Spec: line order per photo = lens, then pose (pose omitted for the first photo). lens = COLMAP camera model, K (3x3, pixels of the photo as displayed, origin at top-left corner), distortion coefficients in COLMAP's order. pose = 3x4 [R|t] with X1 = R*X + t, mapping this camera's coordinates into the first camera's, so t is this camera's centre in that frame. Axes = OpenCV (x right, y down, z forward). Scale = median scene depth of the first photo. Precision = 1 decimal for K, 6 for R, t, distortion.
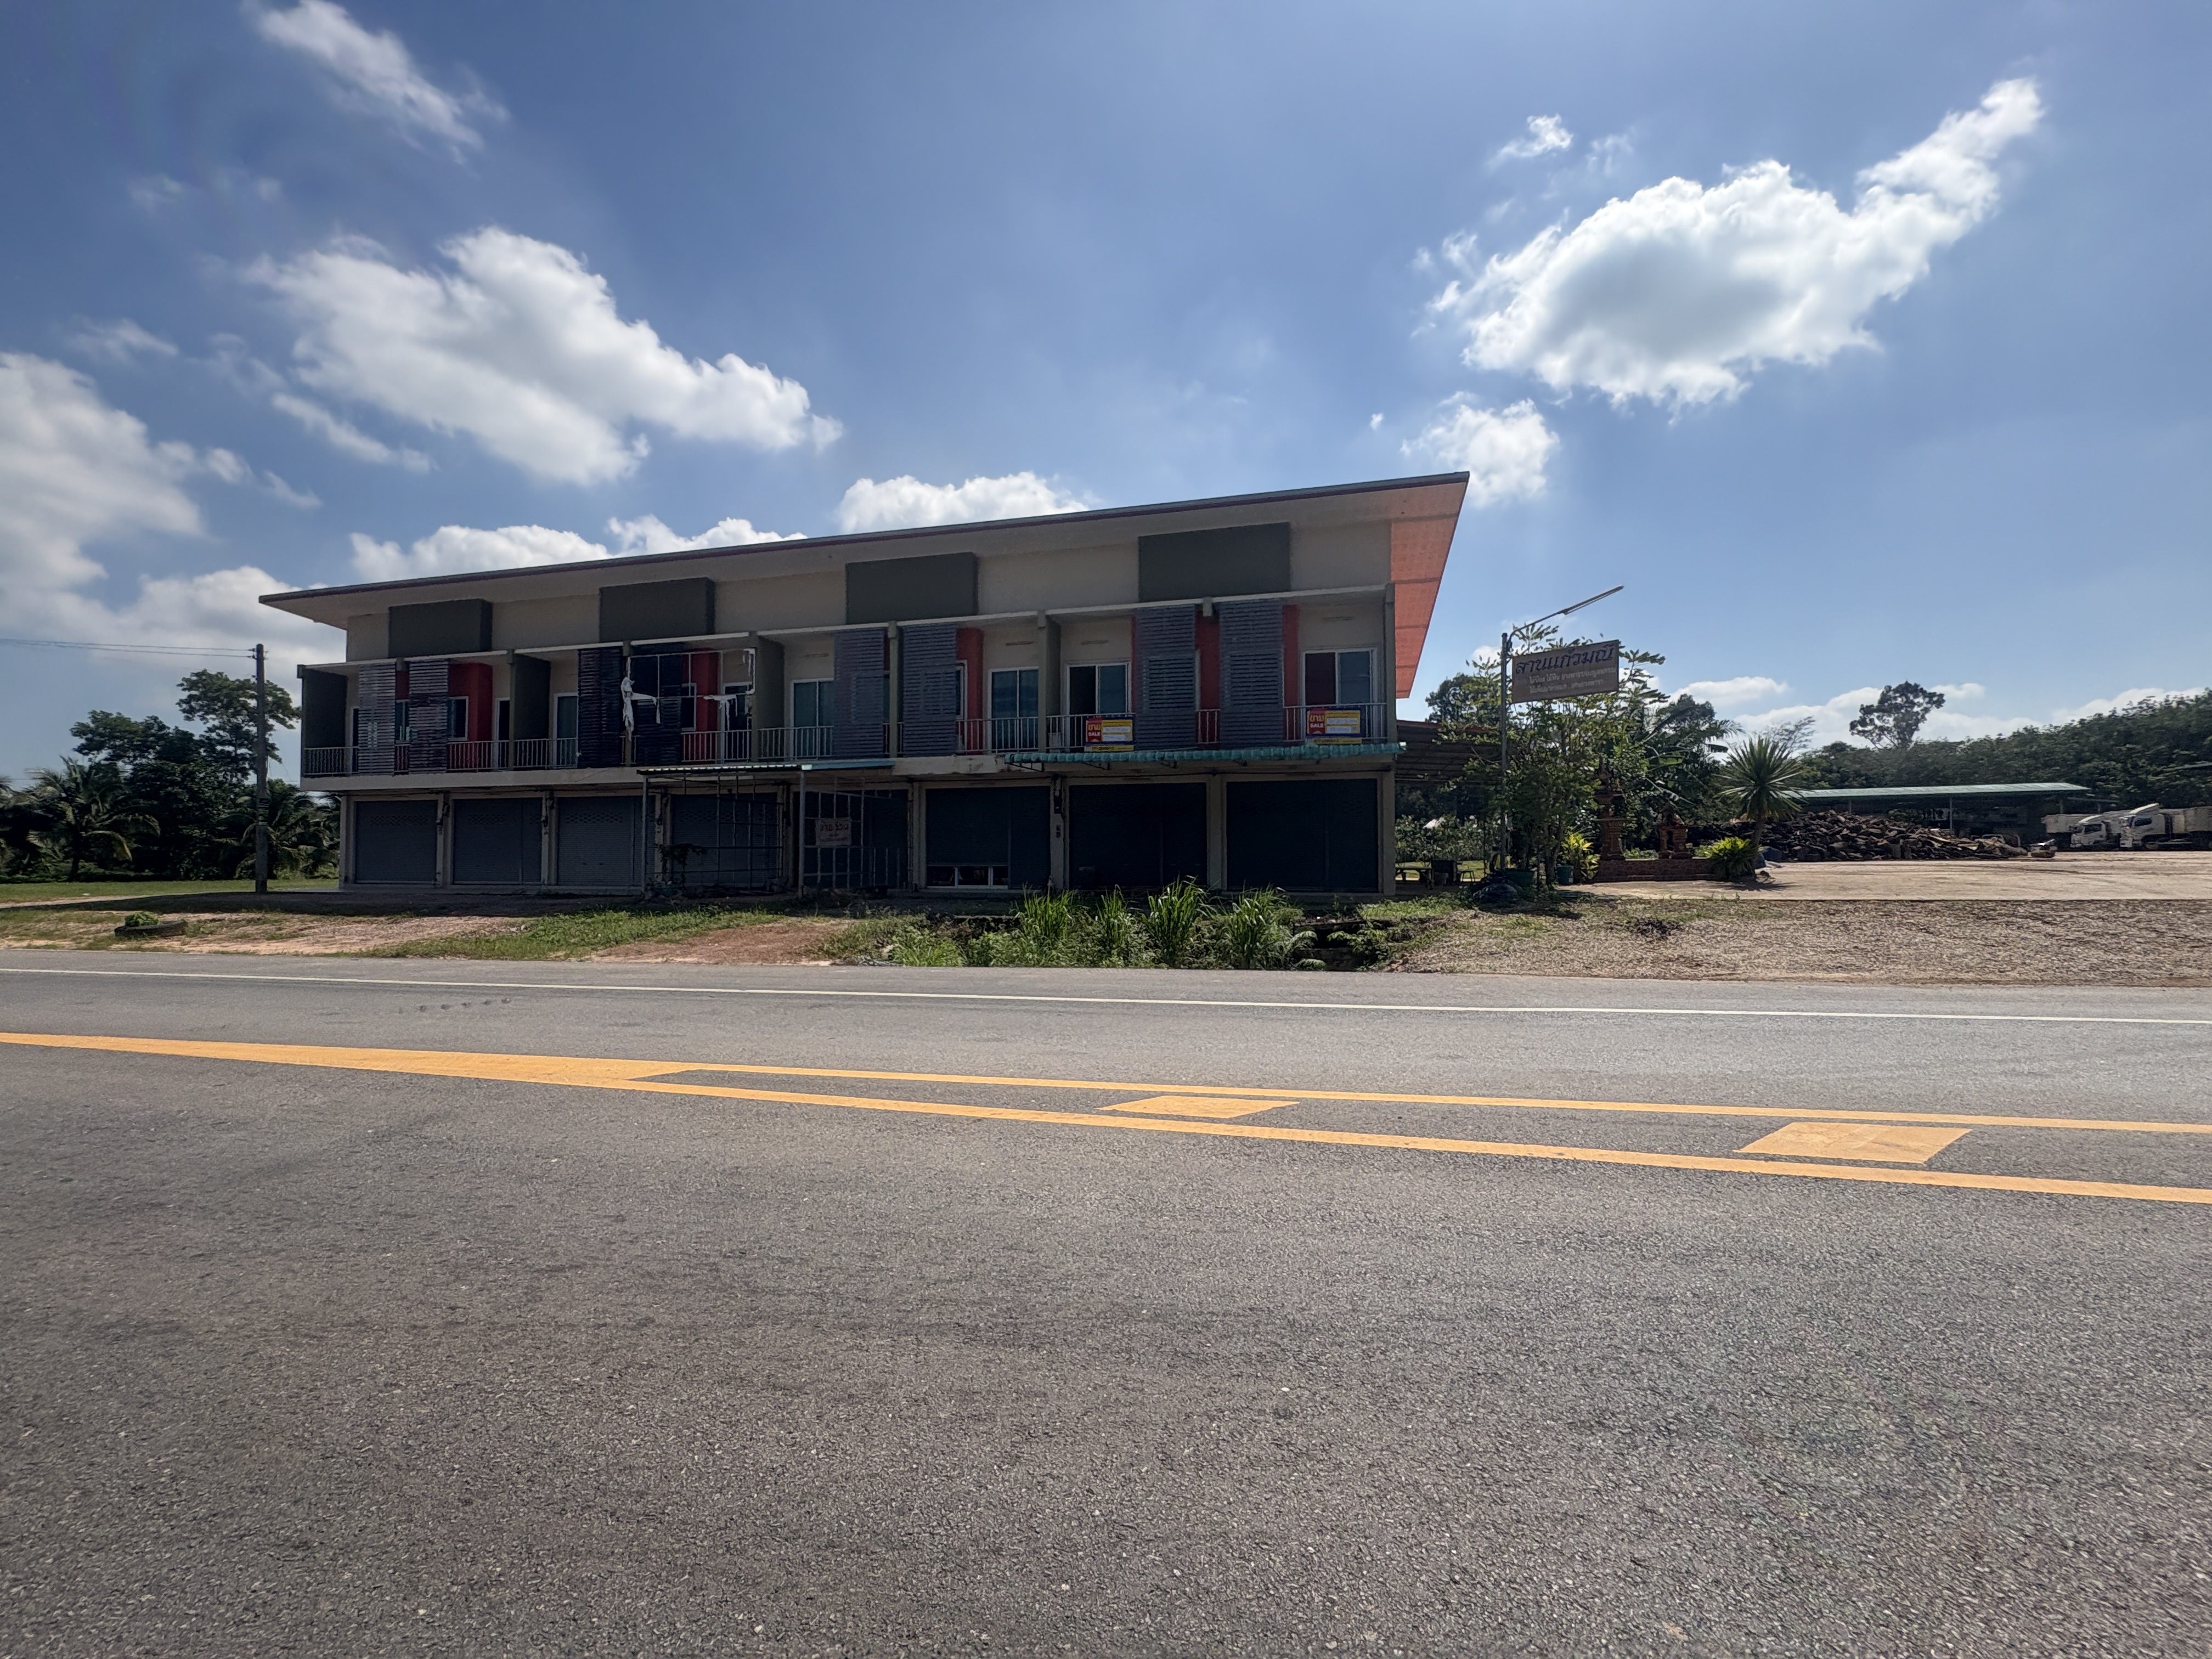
lens RADIAL K [[884.0, 0, 1106.7], [0, 884.0, 893.7], [0, 0, 1]] dist [0.002270, -0.000078]
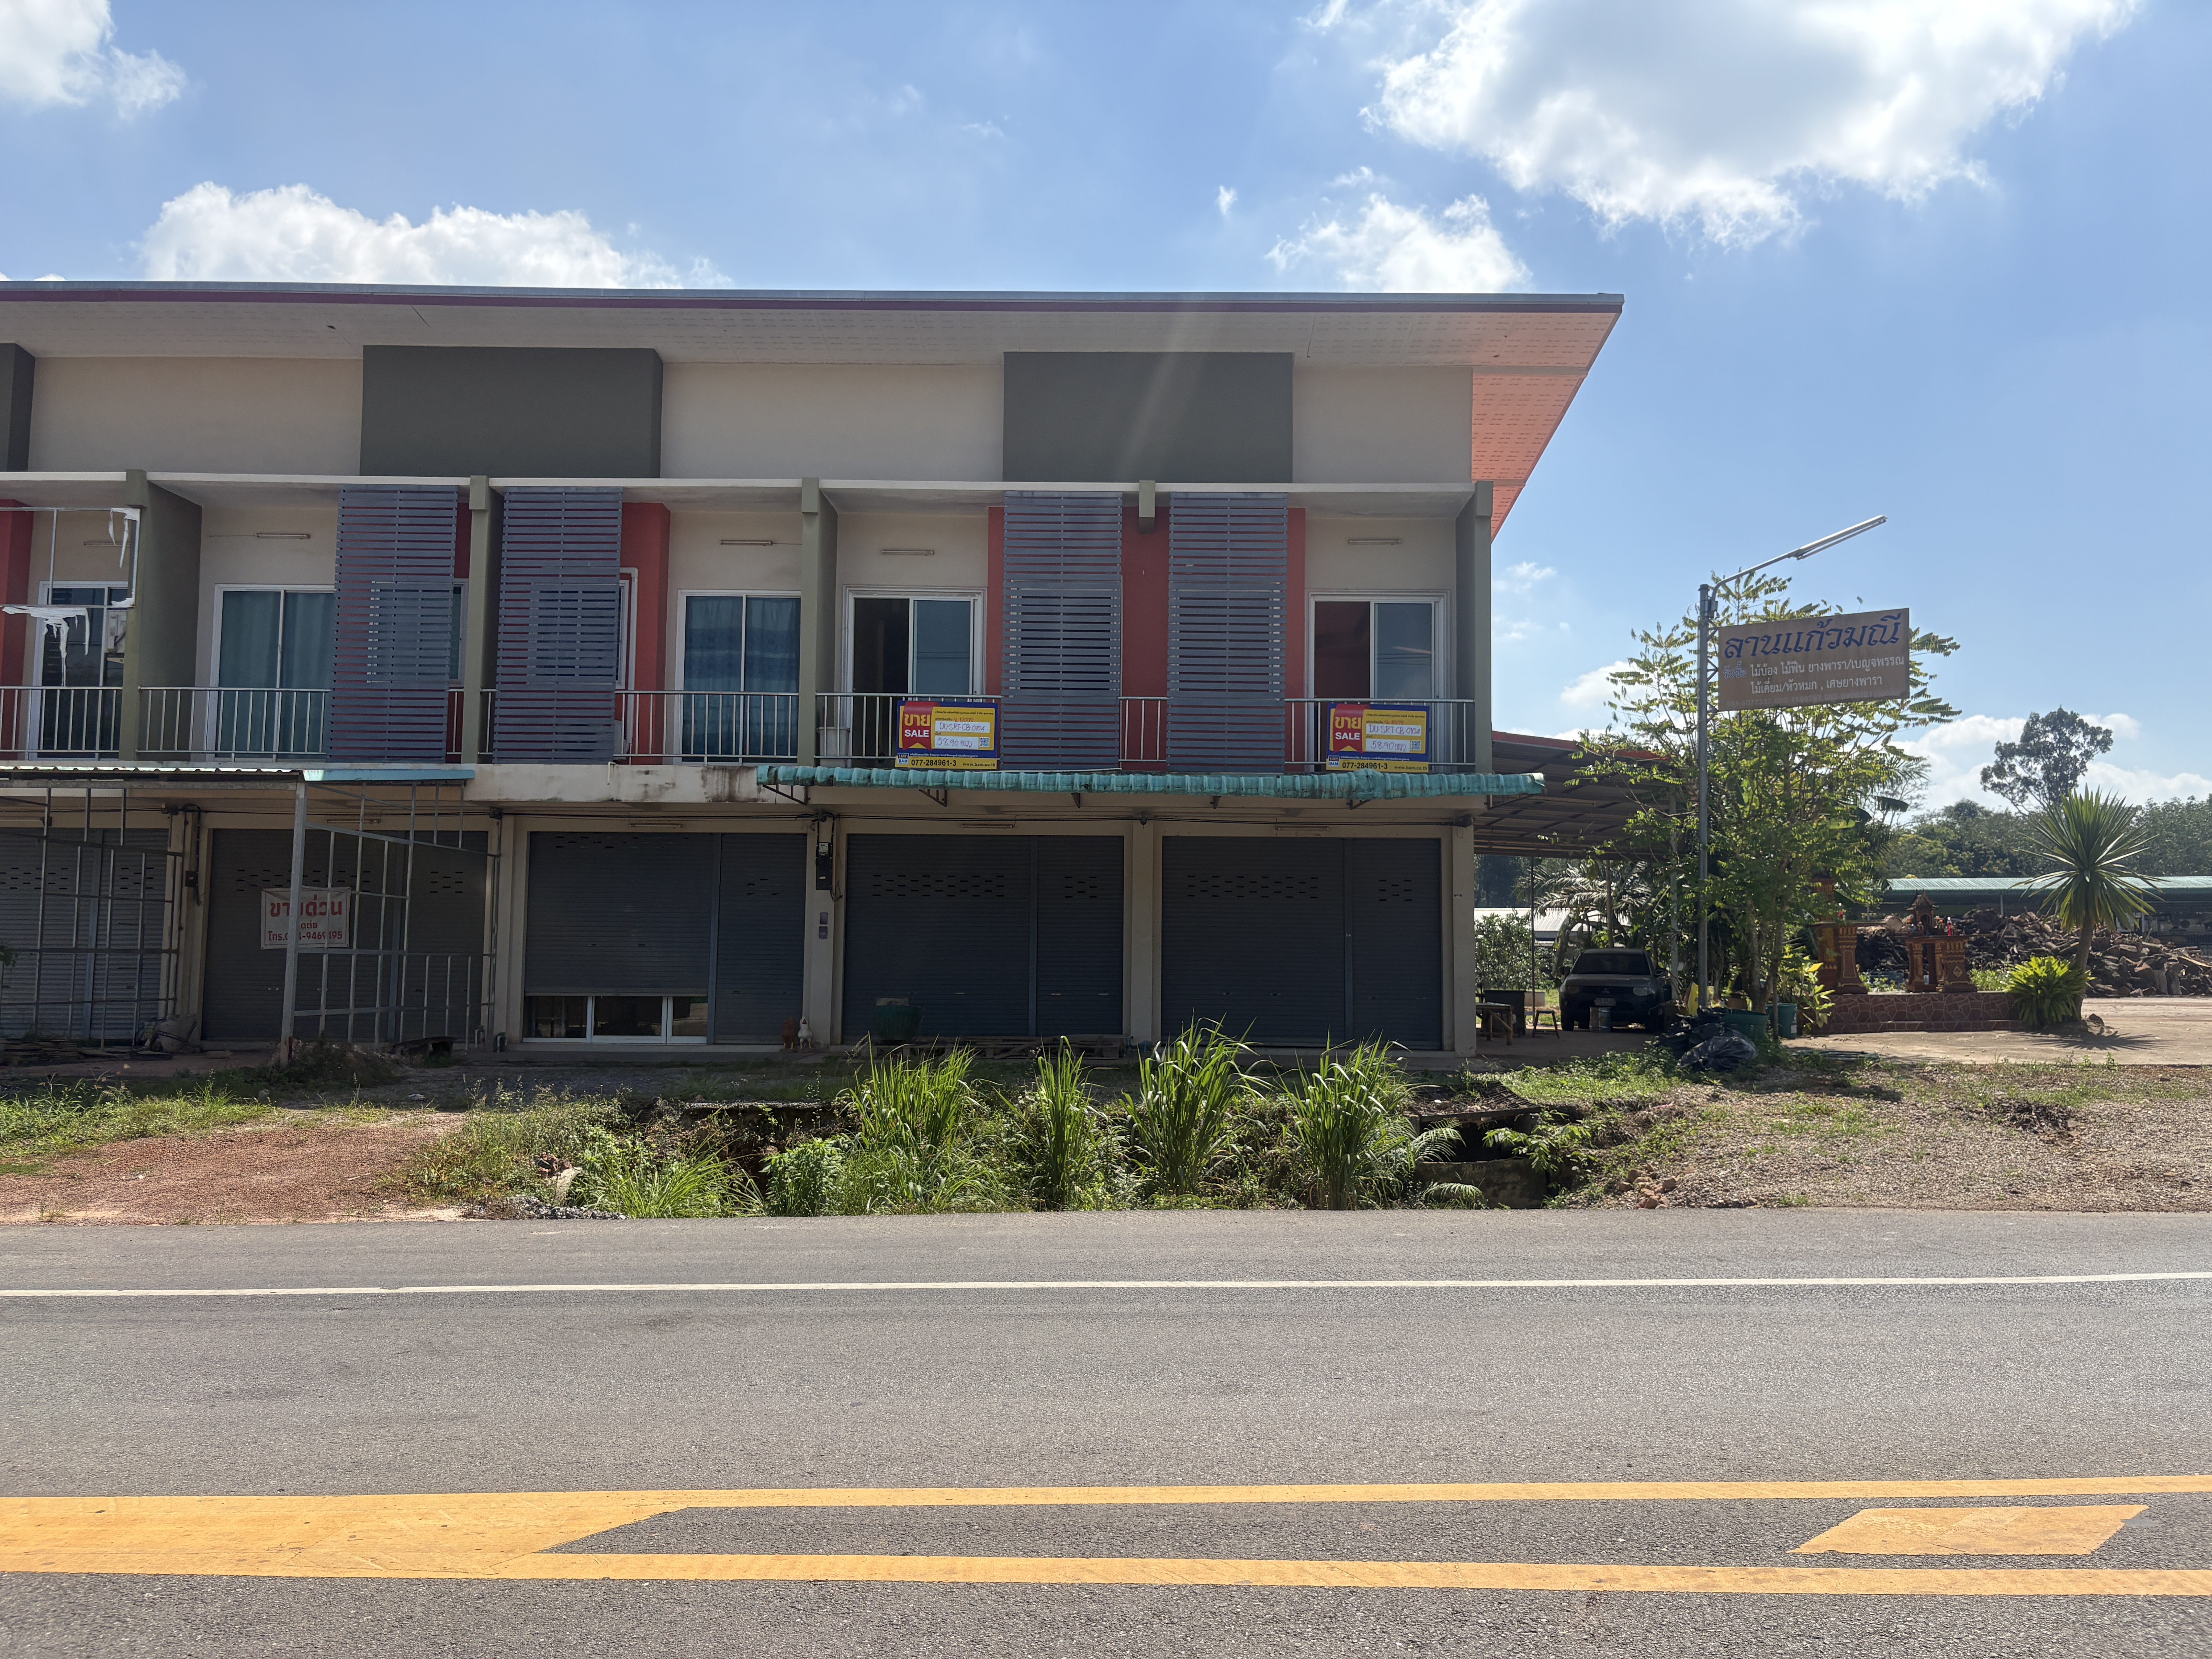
lens RADIAL K [[1690.8, 0, 1109.9], [0, 1690.8, 933.4], [0, 0, 1]] dist [0.063191, -0.090437]
pose [[0.969474, 0.016188, 0.244659, -0.137505], [0.000481, 0.997691, -0.067919, -0.002557], [-0.245193, 0.065963, 0.967228, 0.055130]]
